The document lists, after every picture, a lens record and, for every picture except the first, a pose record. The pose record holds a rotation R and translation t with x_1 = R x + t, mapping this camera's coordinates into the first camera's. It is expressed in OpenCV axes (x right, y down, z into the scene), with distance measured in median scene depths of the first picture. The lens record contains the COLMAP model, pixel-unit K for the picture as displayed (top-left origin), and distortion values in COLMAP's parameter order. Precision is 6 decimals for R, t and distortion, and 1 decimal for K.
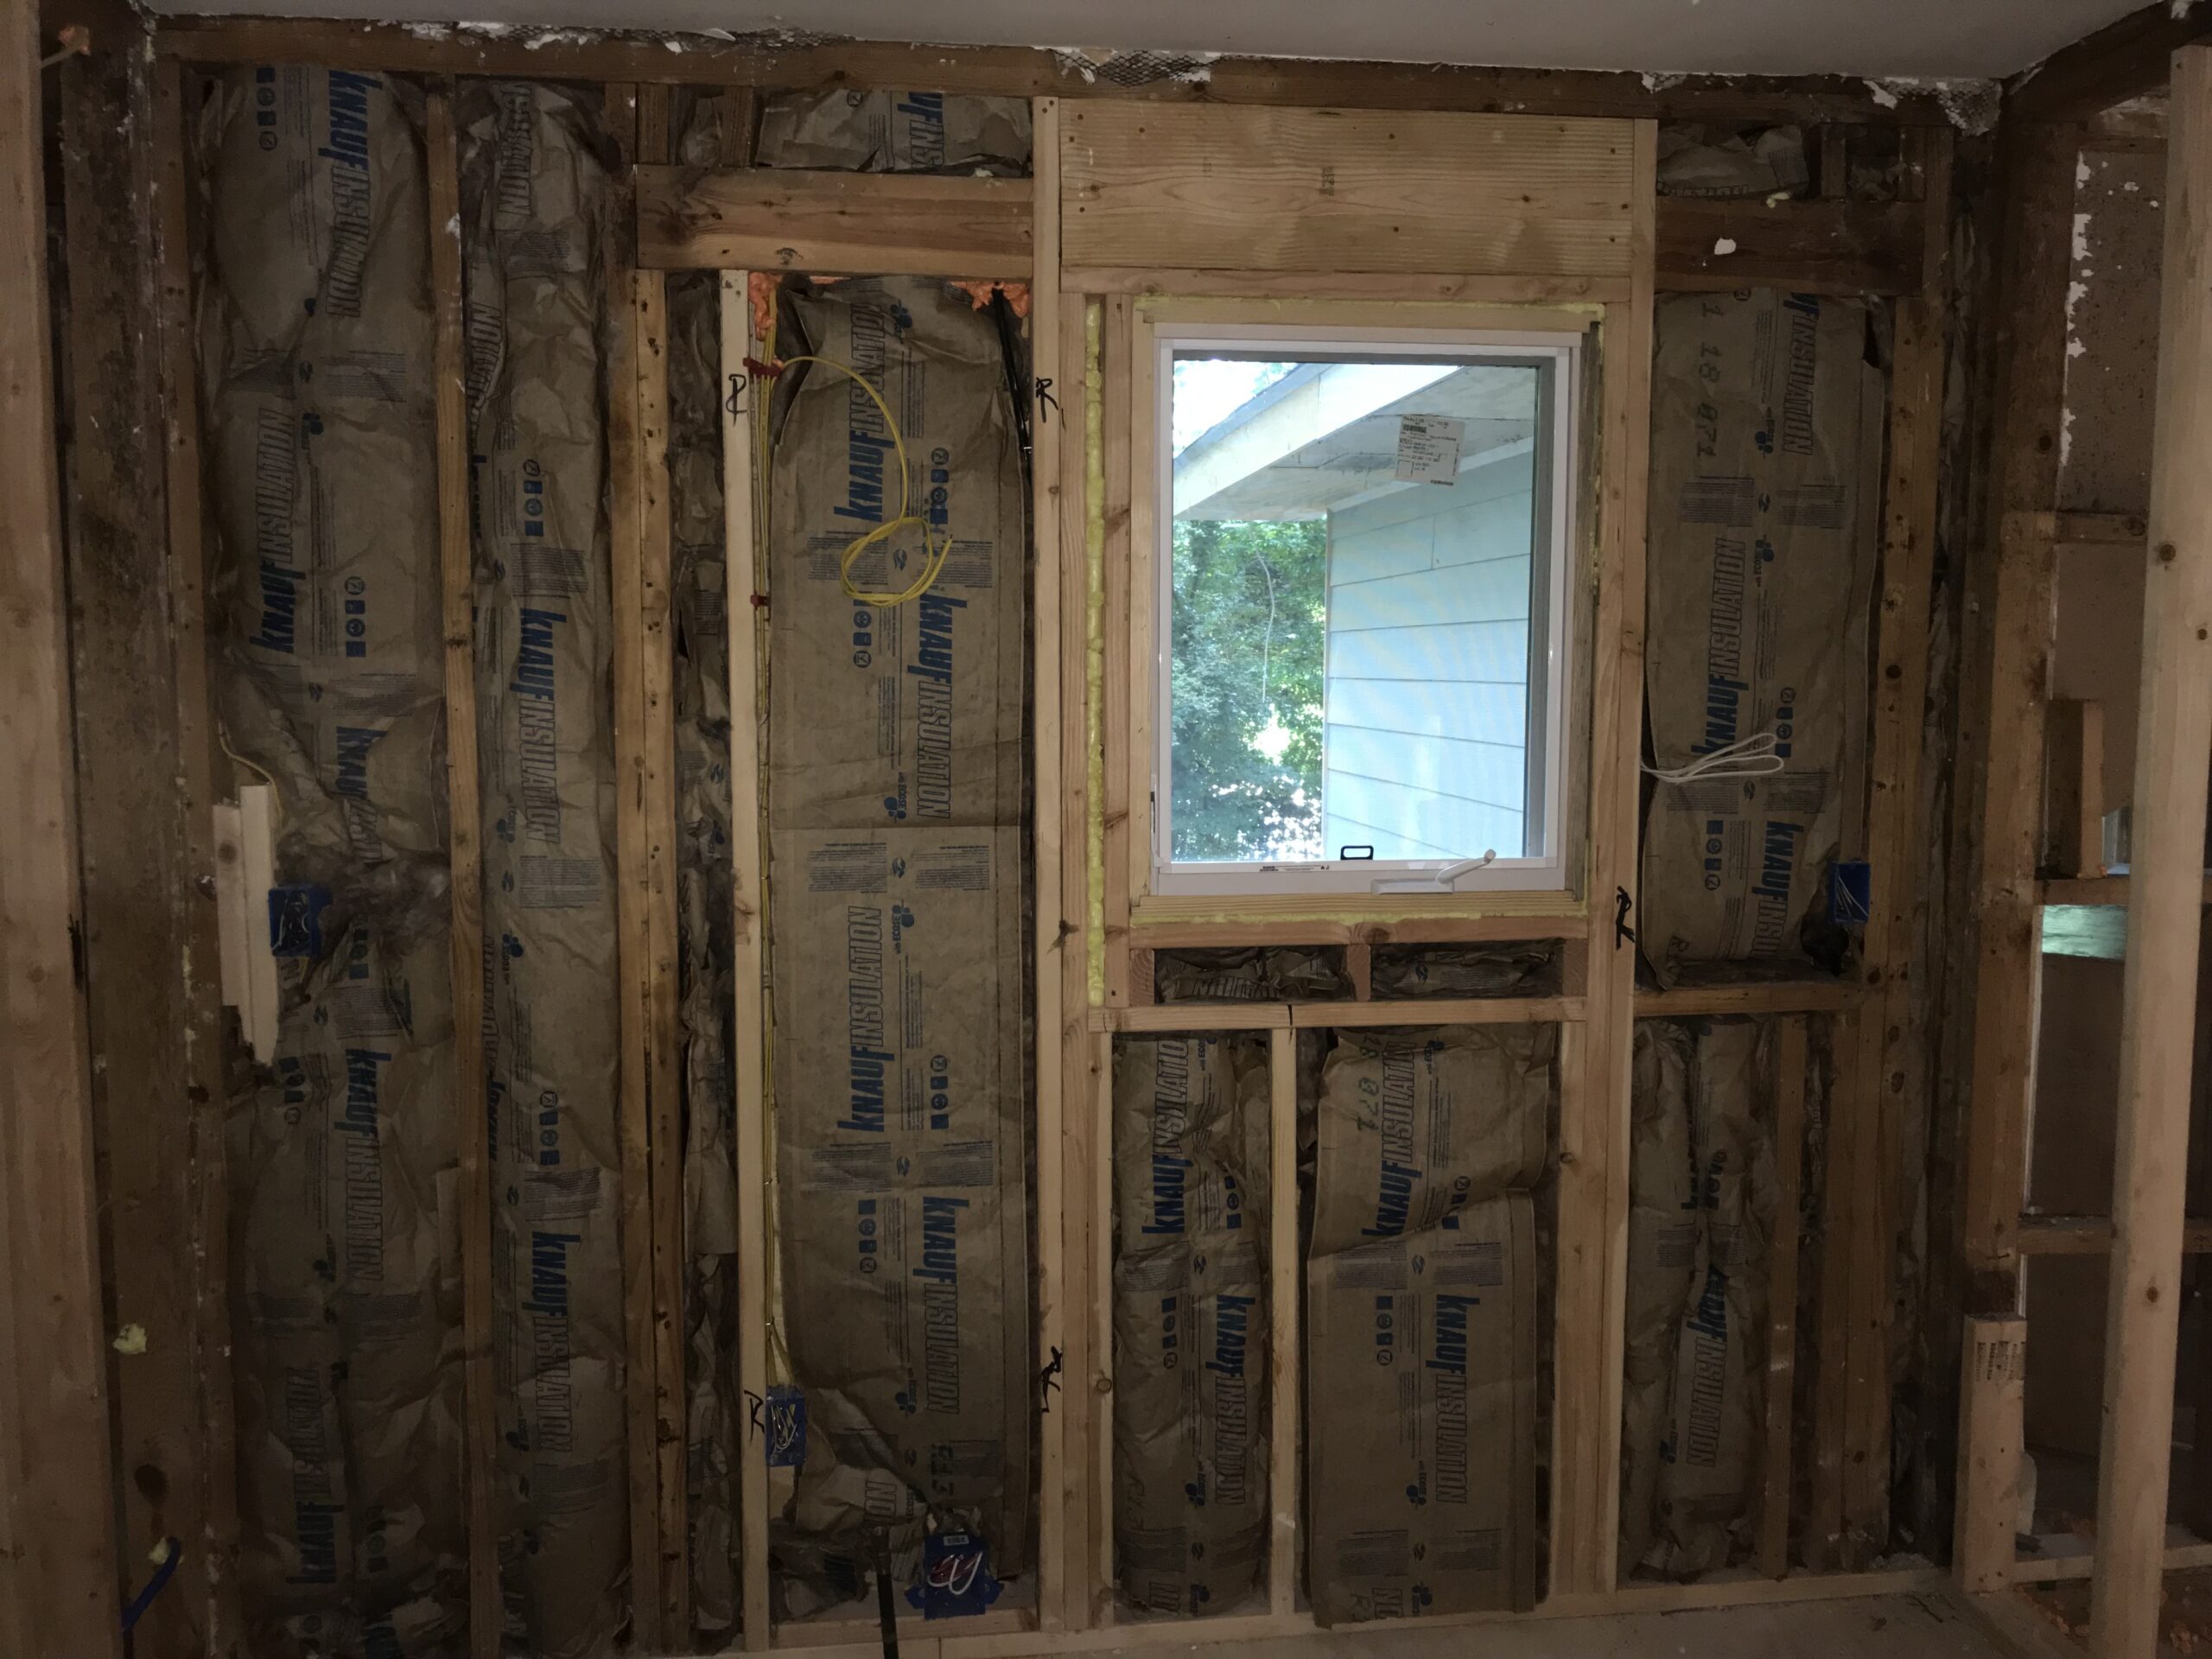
lens RADIAL K [[1806.2, 0, 1106.3], [0, 1806.2, 830.6], [0, 0, 1]] dist [0.032586, -0.034465]
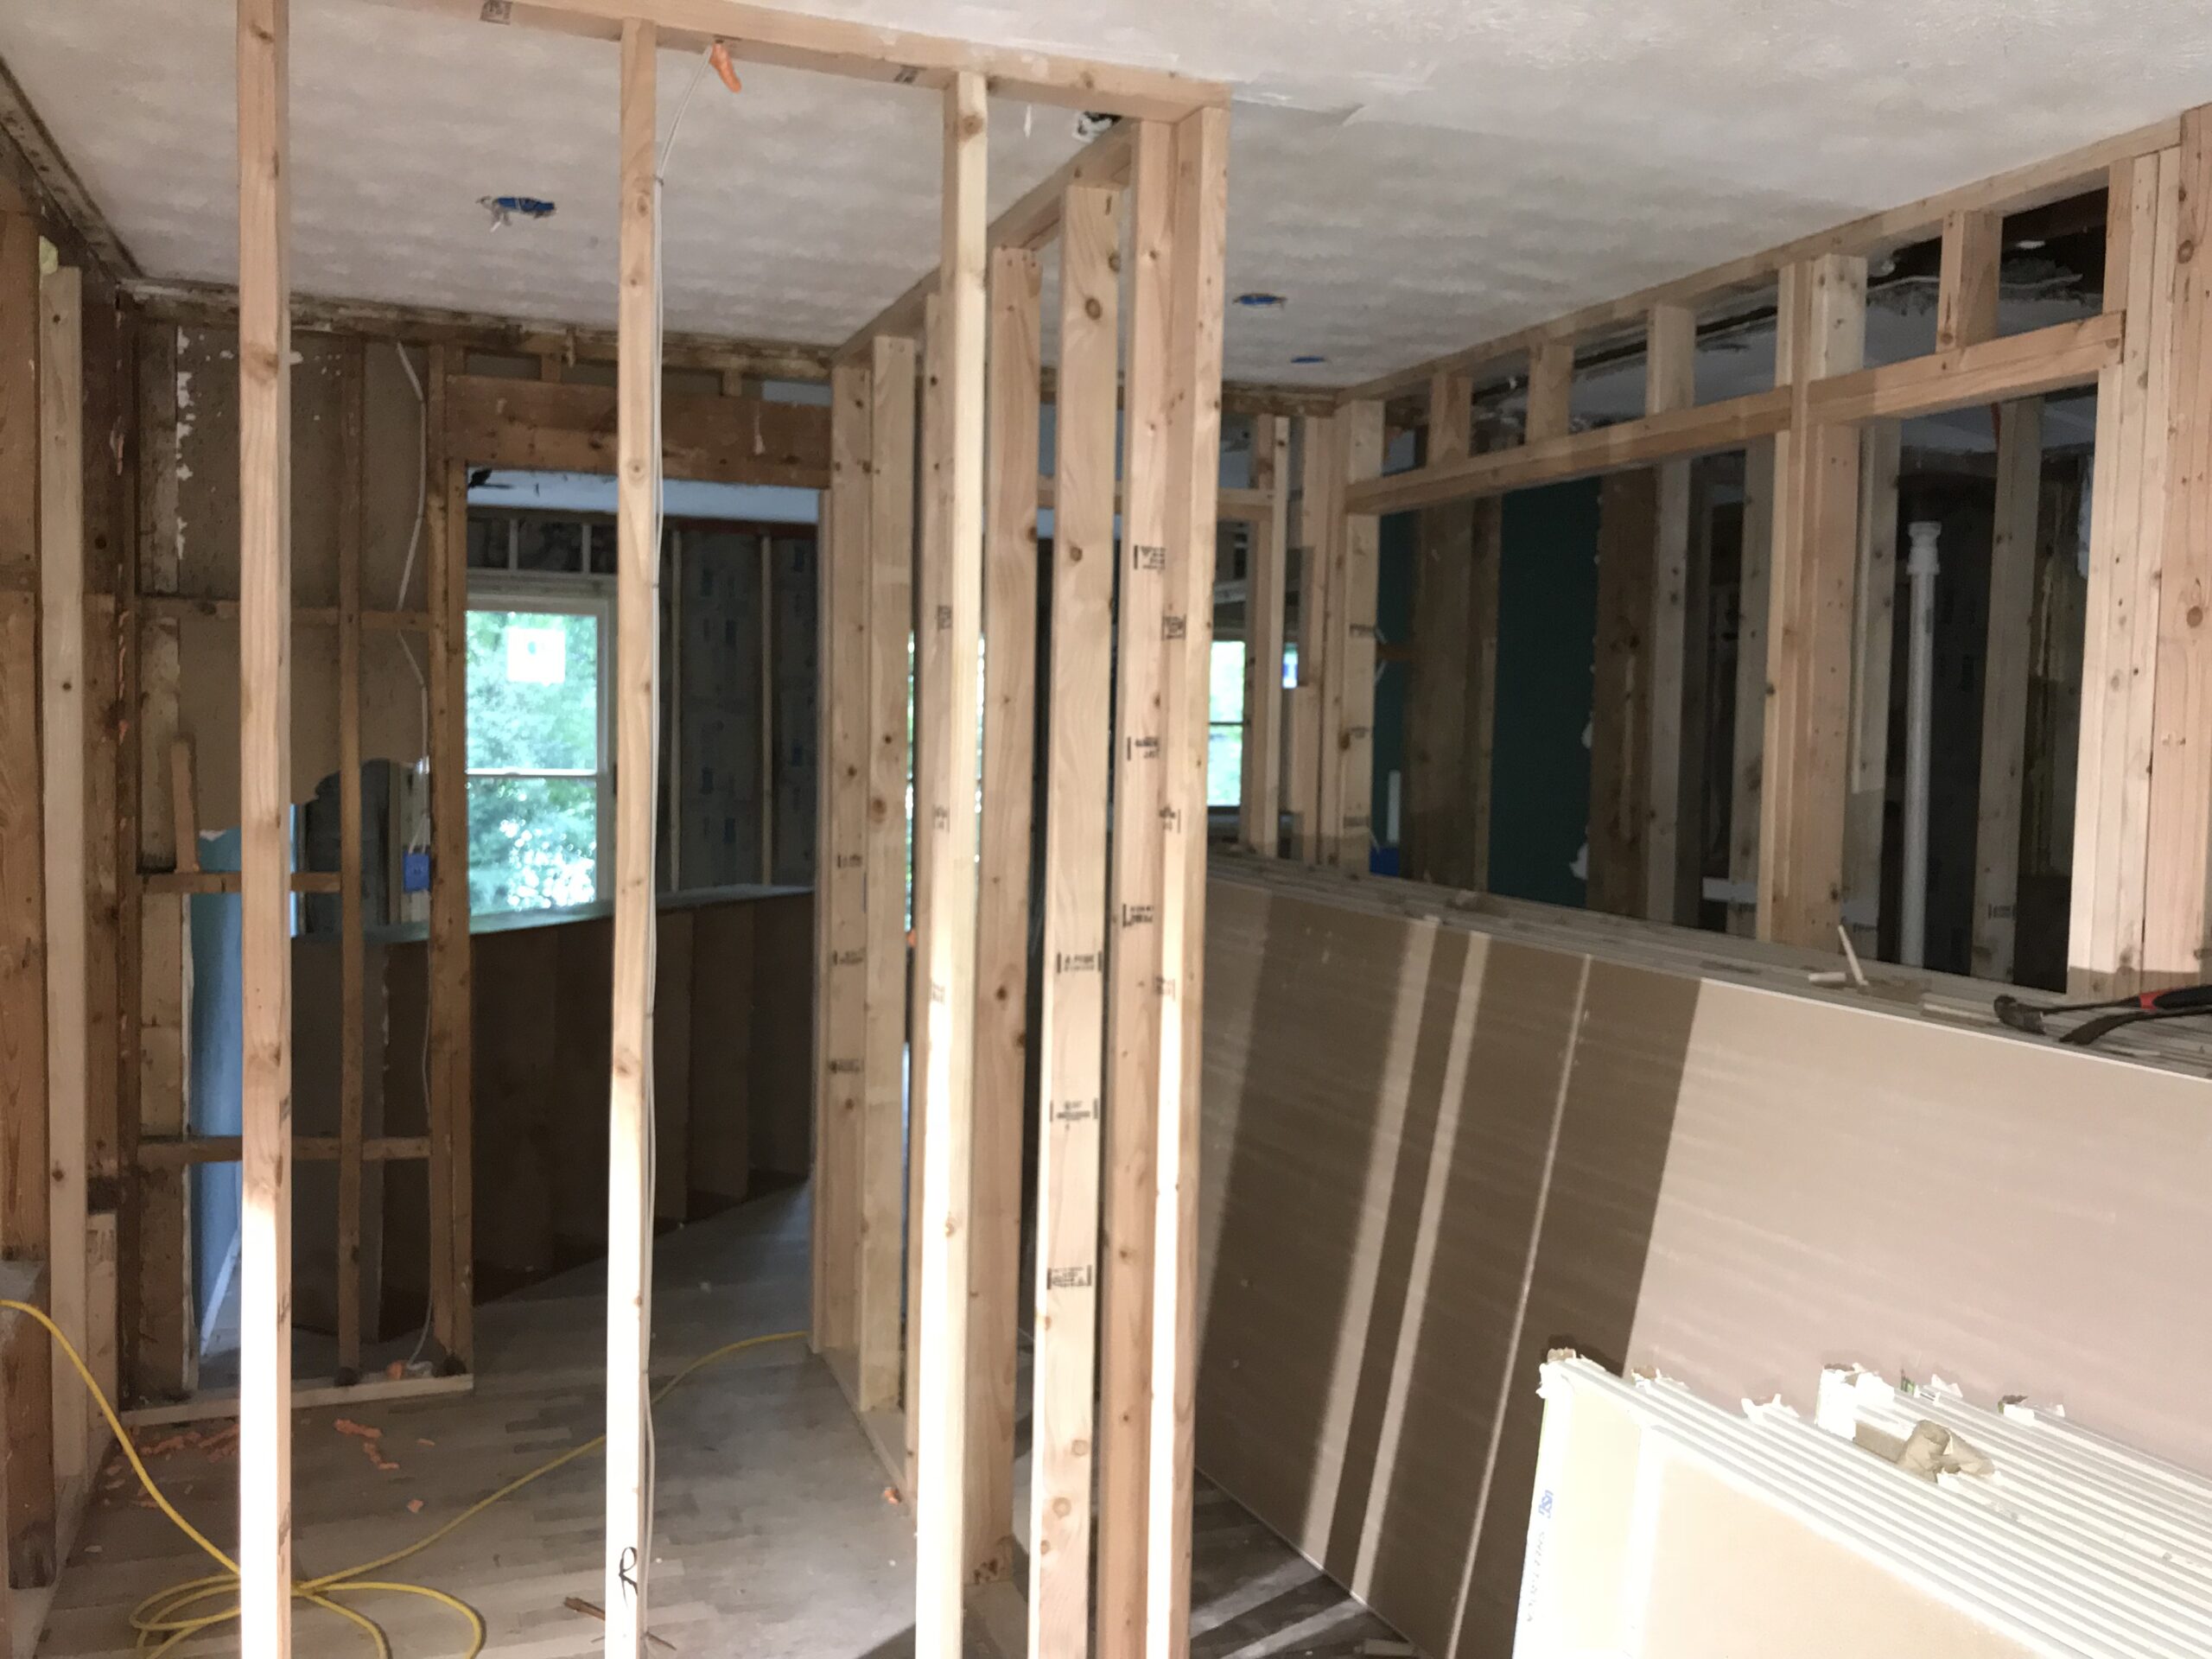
lens RADIAL K [[1806.2, 0, 1091.3], [0, 1806.2, 831.1], [0, 0, 1]] dist [0.032586, -0.034465]
pose [[0.969060, 0.003557, 0.246801, 0.849758], [0.006150, 0.999238, -0.038552, 0.049975], [-0.246750, 0.038877, 0.968299, -0.432679]]
